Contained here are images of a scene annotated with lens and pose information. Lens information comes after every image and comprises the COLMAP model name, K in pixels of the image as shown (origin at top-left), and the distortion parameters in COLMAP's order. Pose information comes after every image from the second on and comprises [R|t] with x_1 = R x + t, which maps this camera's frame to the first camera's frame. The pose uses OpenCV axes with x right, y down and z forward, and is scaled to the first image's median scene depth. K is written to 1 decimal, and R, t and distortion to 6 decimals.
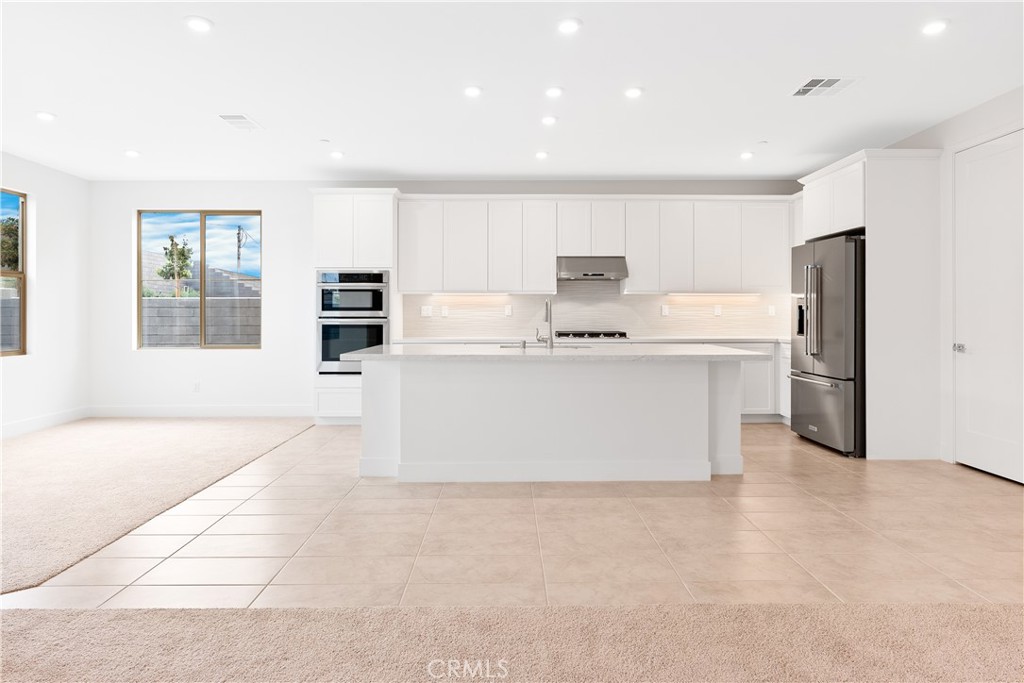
lens RADIAL K [[602.3, 0, 519.8], [0, 602.3, 307.3], [0, 0, 1]] dist [-0.006140, 0.000852]
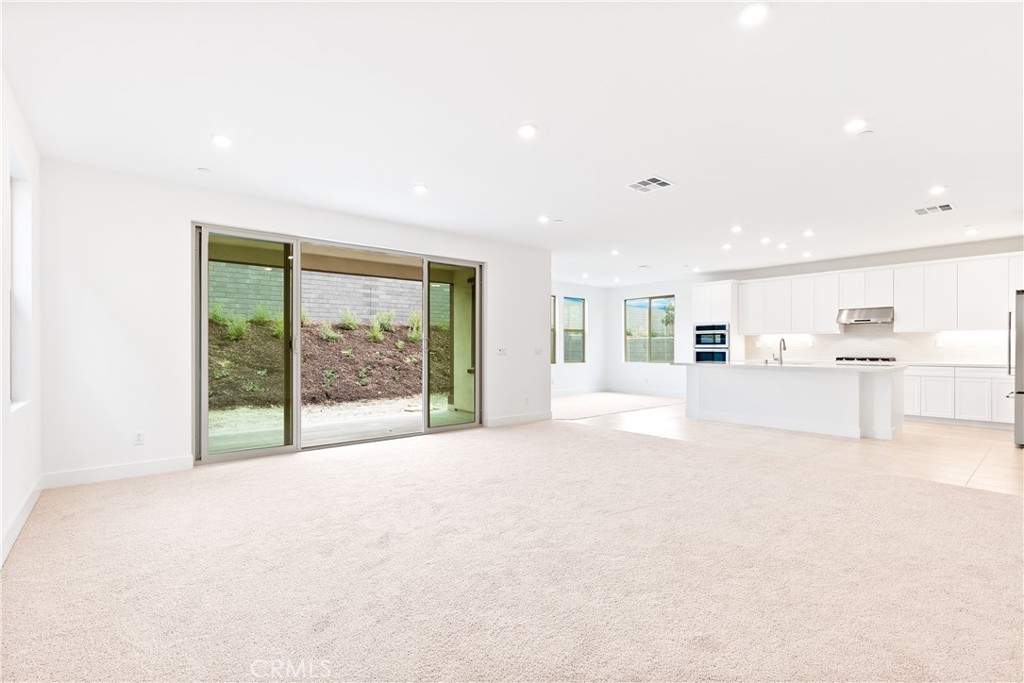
lens RADIAL K [[473.5, 0, 514.9], [0, 473.5, 345.7], [0, 0, 1]] dist [-0.004659, 0.000593]
pose [[0.637975, -0.002486, -0.770053, 0.473098], [0.010046, 0.999937, 0.005095, -0.004657], [0.769992, -0.010986, 0.637959, -0.447998]]
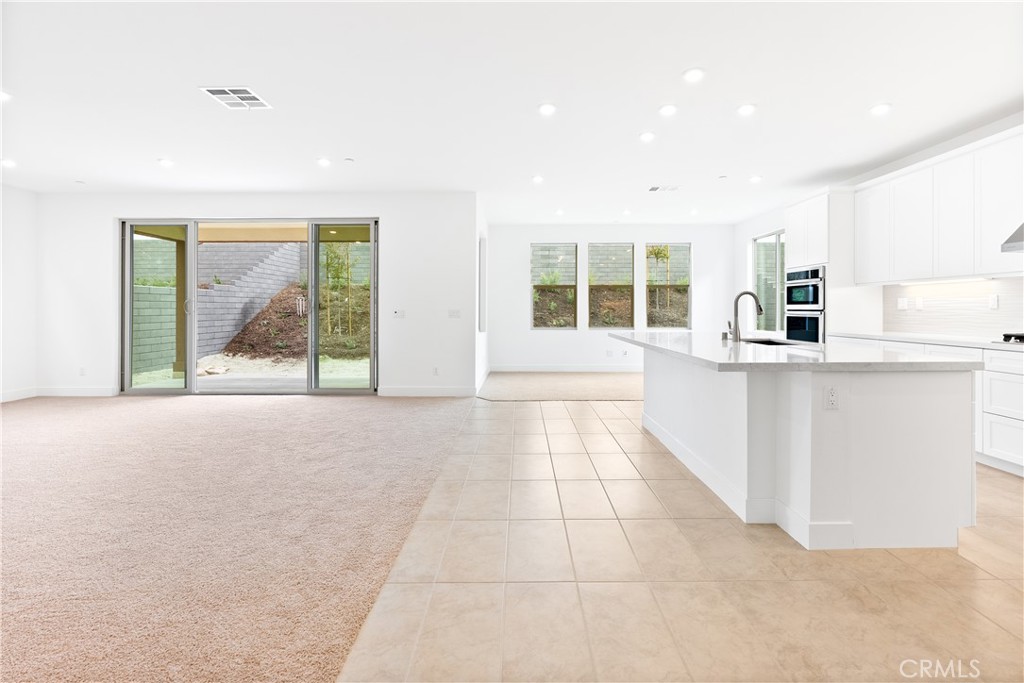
lens RADIAL K [[473.5, 0, 524.2], [0, 473.5, 309.0], [0, 0, 1]] dist [-0.004659, 0.000593]
pose [[-0.007234, 0.002393, -0.999971, 0.581019], [0.015728, 0.999874, 0.002279, 0.004209], [0.999850, -0.015711, -0.007270, 0.452550]]
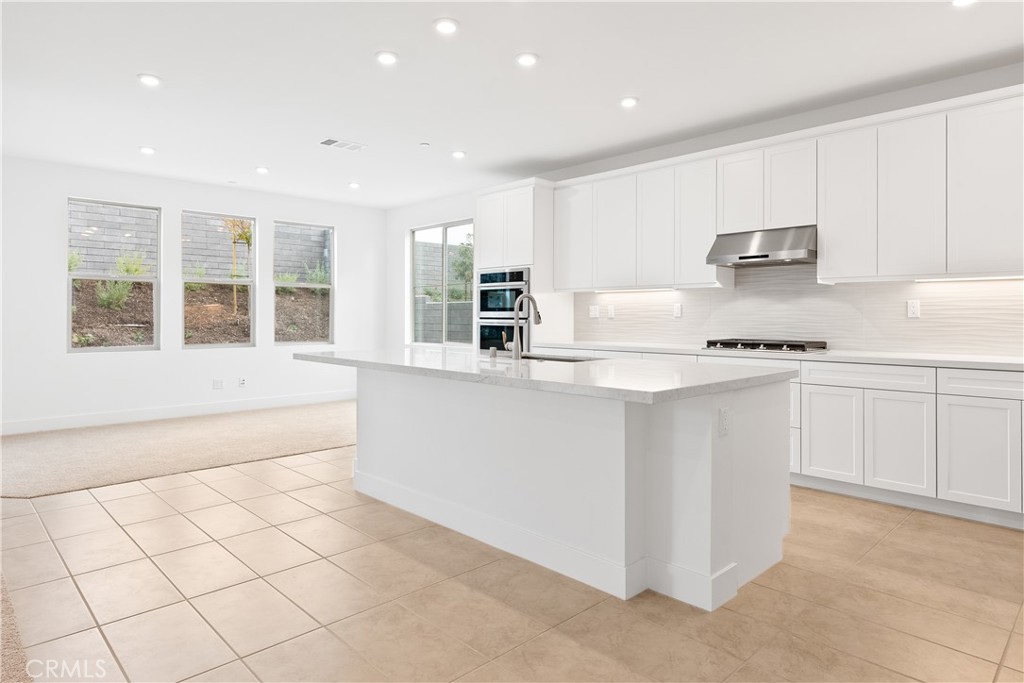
lens RADIAL K [[602.3, 0, 518.6], [0, 602.3, 313.7], [0, 0, 1]] dist [-0.006140, 0.000852]
pose [[0.689275, 0.000033, -0.724499, 0.419373], [0.006801, 0.999956, 0.006515, 0.003425], [0.724468, -0.009418, 0.689245, 0.328500]]
